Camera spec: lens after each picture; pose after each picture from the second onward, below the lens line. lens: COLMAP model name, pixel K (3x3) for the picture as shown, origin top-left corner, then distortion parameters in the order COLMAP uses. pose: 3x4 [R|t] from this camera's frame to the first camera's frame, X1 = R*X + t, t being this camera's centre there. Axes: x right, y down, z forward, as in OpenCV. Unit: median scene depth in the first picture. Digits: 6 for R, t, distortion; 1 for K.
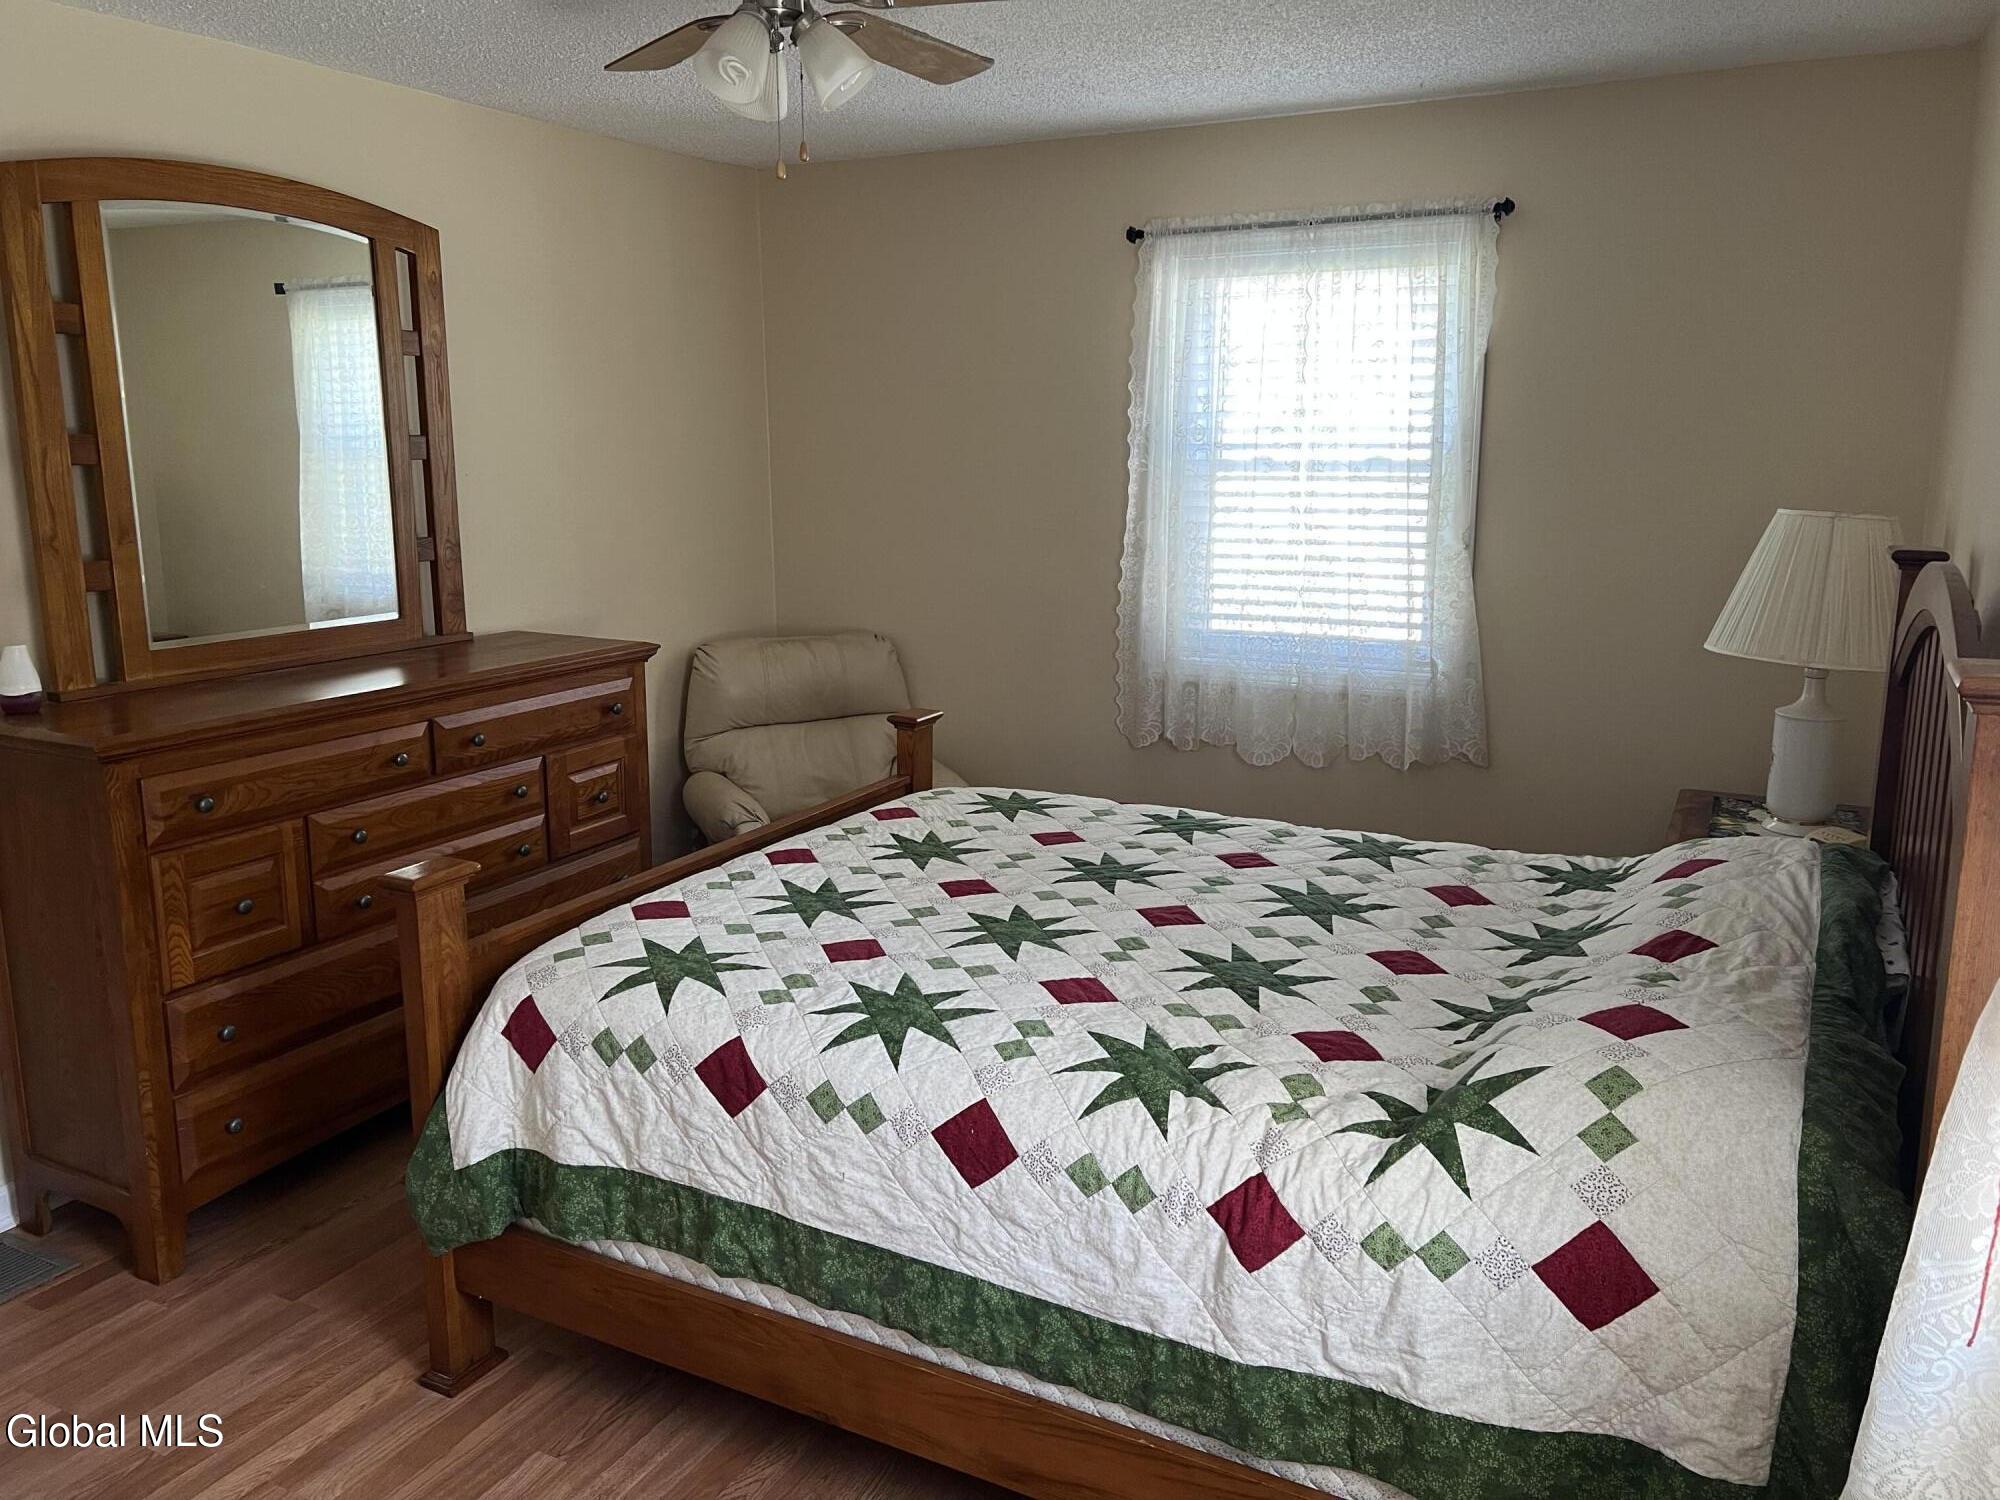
lens RADIAL K [[1502.9, 0, 1018.0], [0, 1502.9, 754.3], [0, 0, 1]] dist [0.047562, -0.046930]
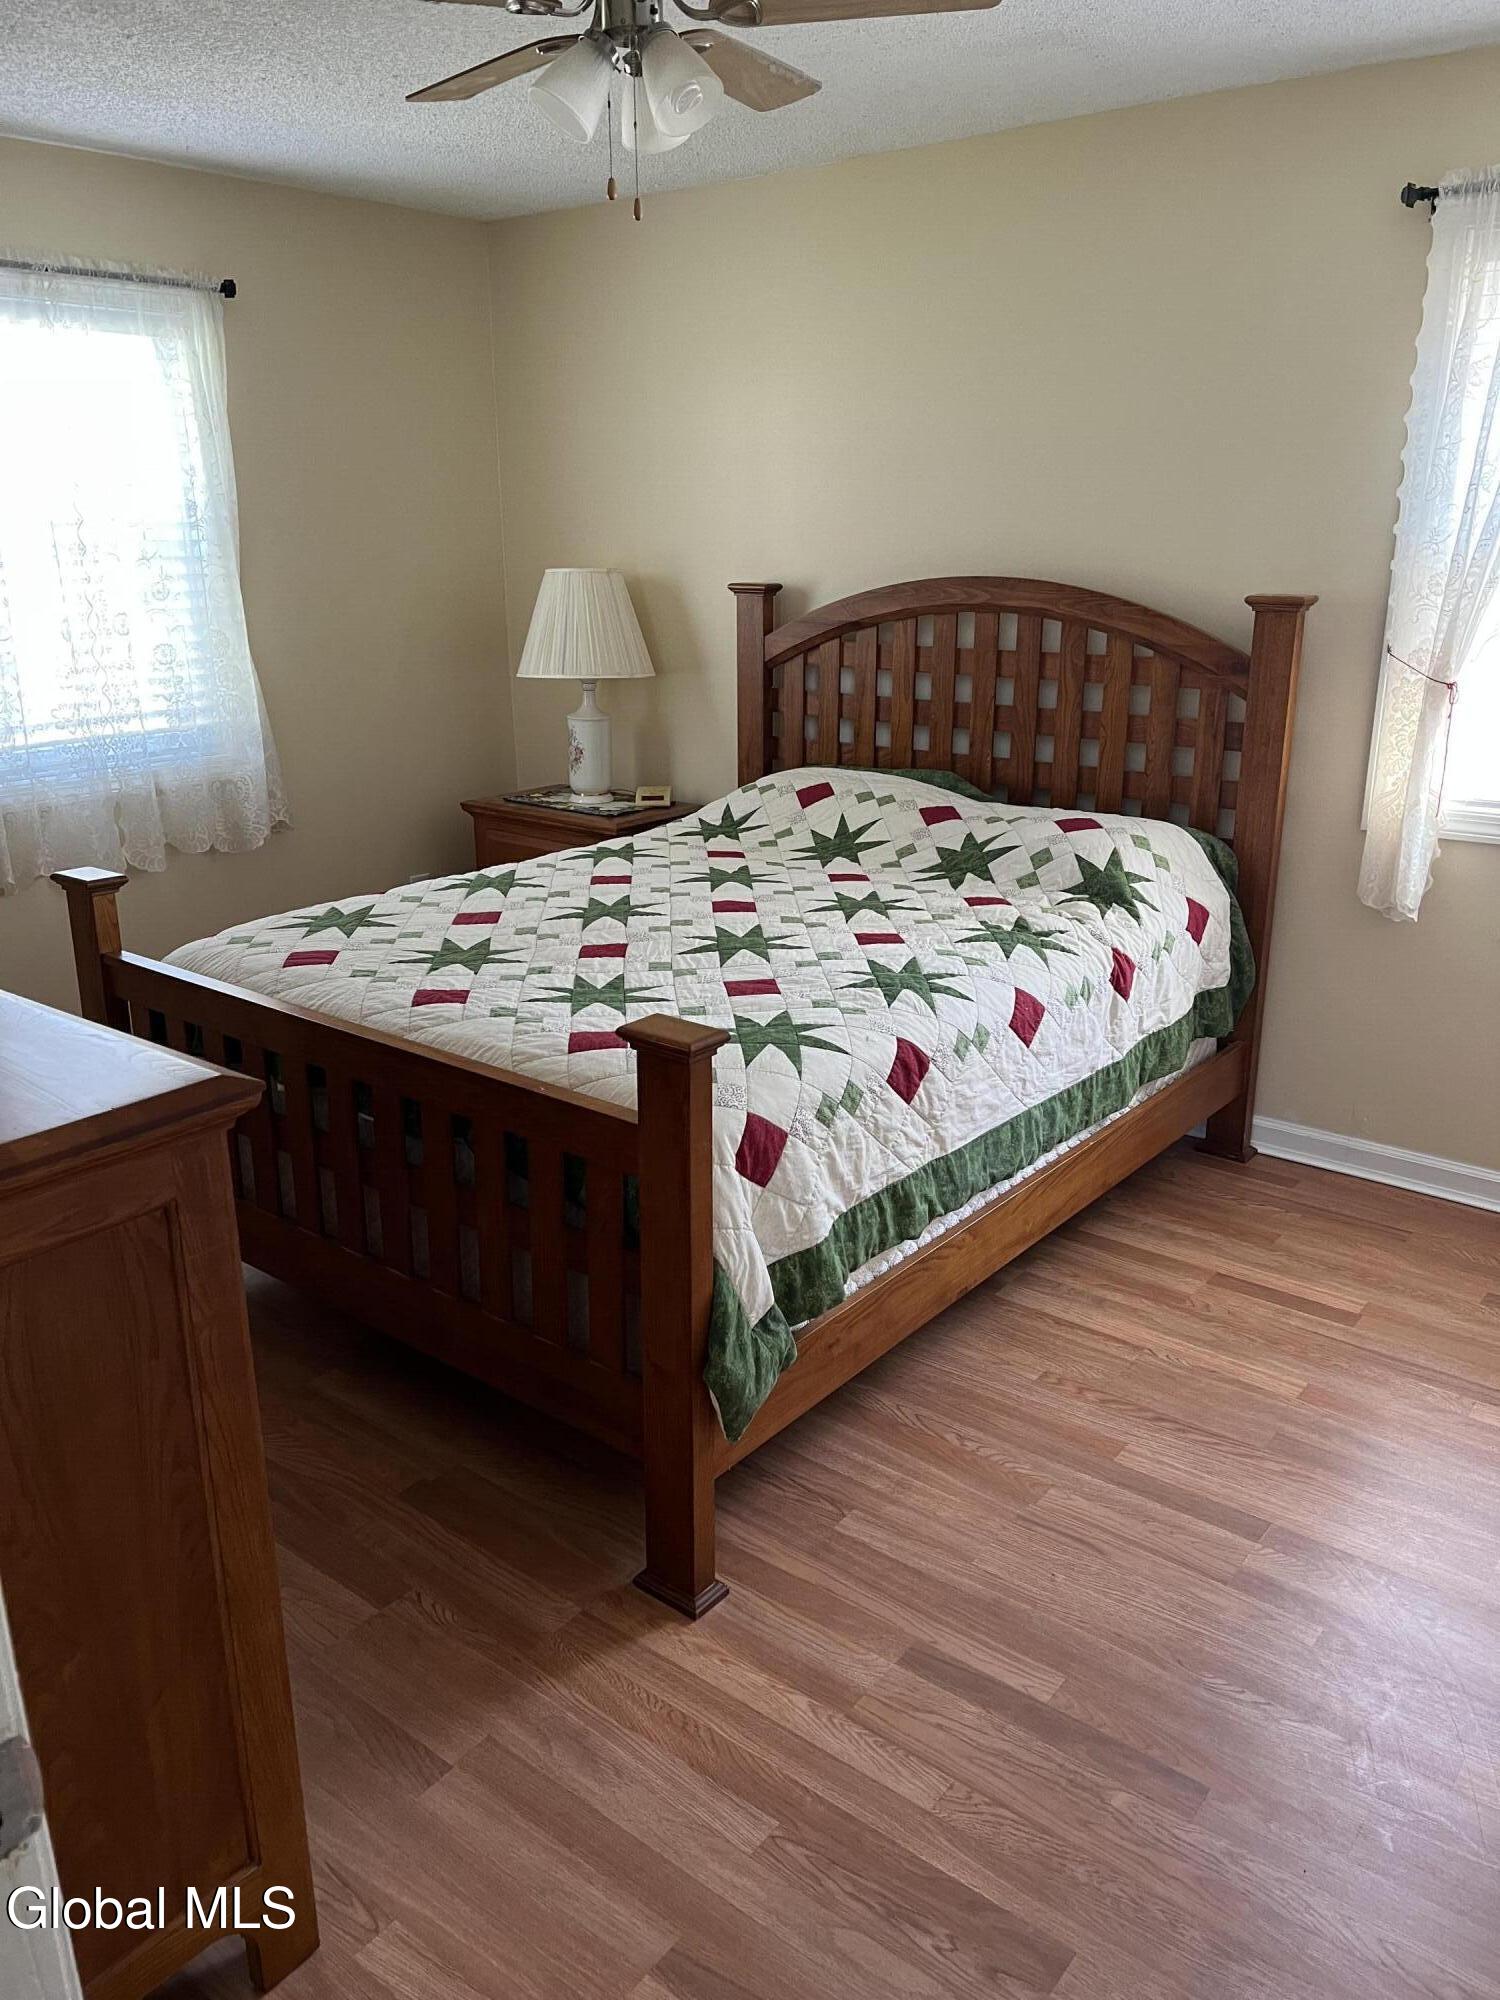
lens RADIAL K [[1502.9, 0, 763.5], [0, 1502.9, 992.2], [0, 0, 1]] dist [0.047562, -0.046930]
pose [[0.190697, -0.297044, 0.935628, -1.147074], [0.213897, 0.942791, 0.255722, -0.146354], [-0.958062, 0.151363, 0.243324, 0.732047]]
